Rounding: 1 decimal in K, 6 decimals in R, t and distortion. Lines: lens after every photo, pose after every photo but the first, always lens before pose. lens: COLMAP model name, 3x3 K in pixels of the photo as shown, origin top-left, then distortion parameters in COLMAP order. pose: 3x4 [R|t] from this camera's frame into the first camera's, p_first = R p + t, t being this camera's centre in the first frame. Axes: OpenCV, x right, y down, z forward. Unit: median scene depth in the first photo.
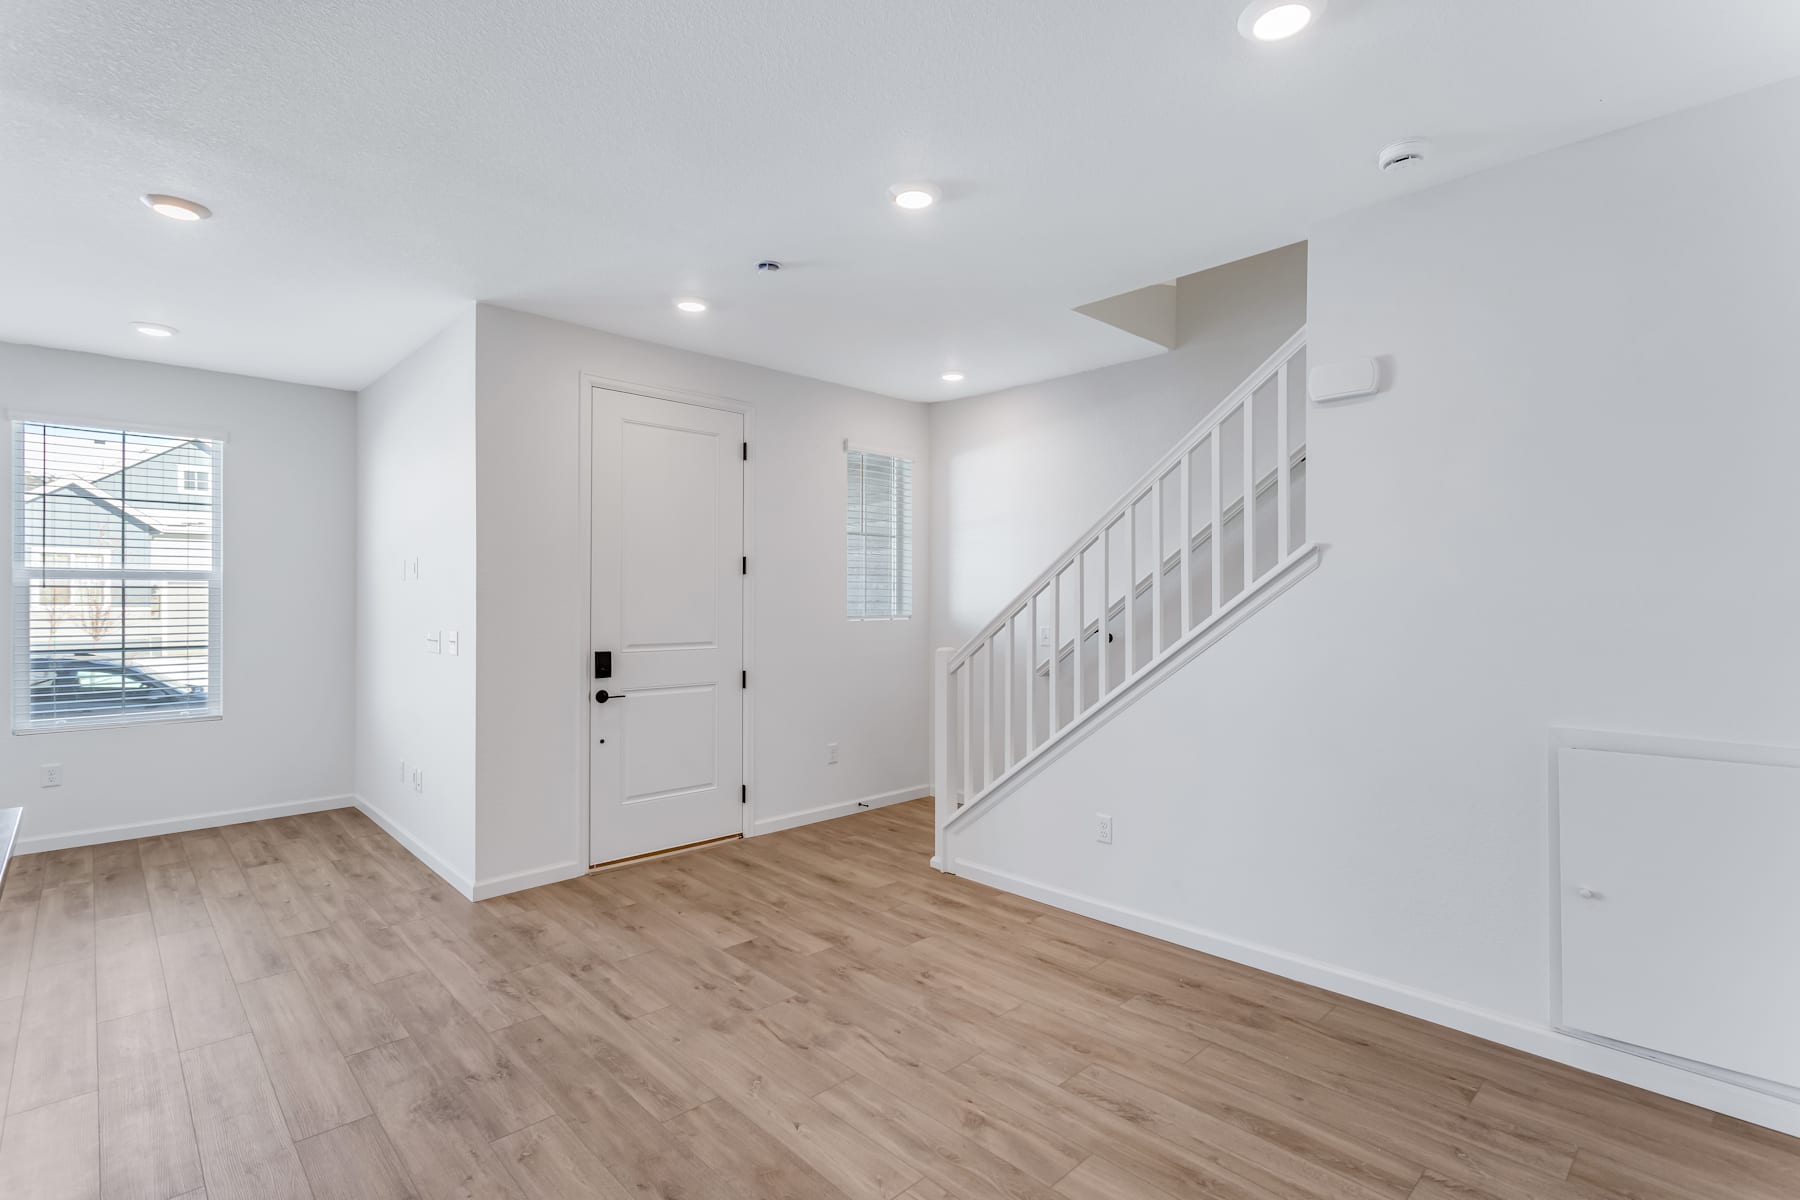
lens RADIAL K [[844.5, 0, 906.0], [0, 844.5, 593.4], [0, 0, 1]] dist [0.000323, -0.000034]
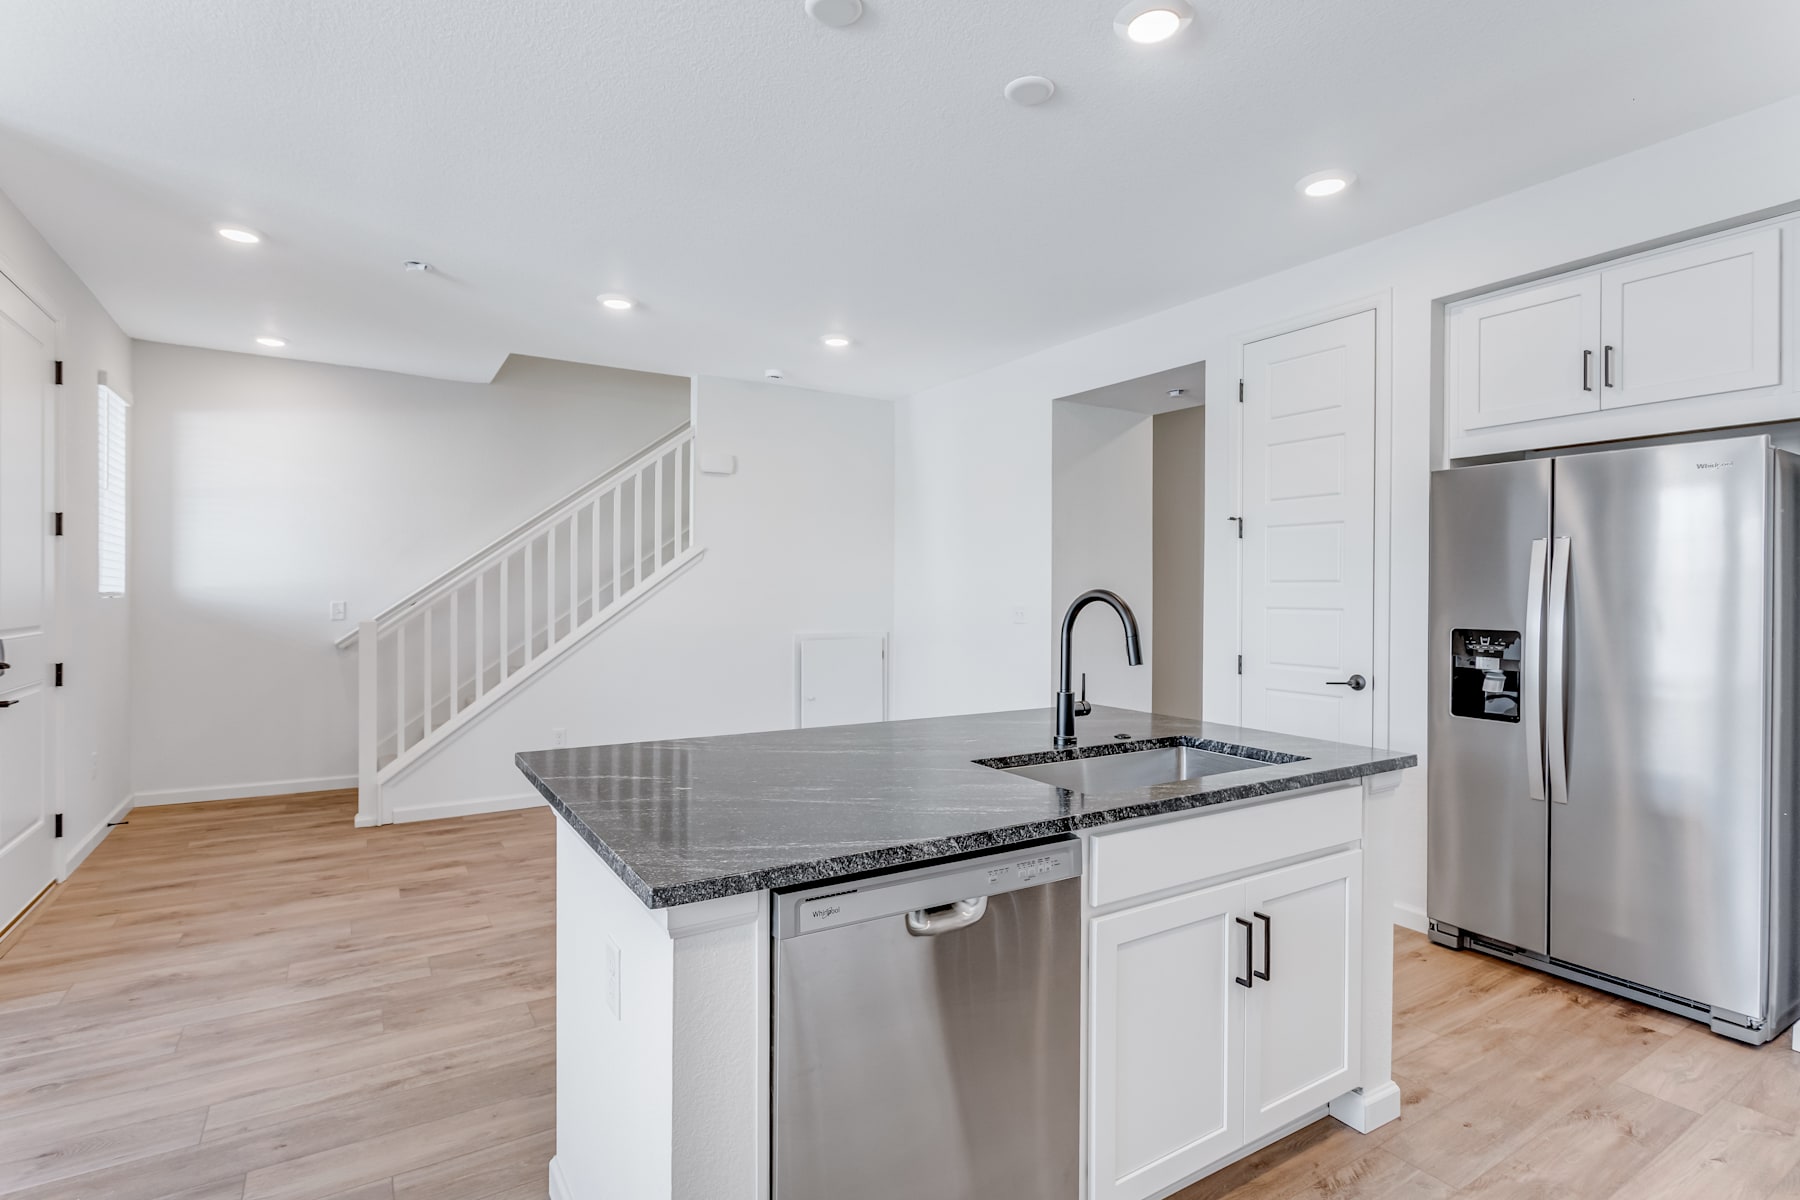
lens RADIAL K [[857.9, 0, 900.0], [0, 857.9, 600.0], [0, 0, 1]] dist [0.003210, 0.000407]
pose [[0.192891, -0.004153, 0.981211, -1.027588], [-0.017697, 0.999814, 0.007711, 0.026988], [-0.981061, -0.018852, 0.192781, 0.169873]]
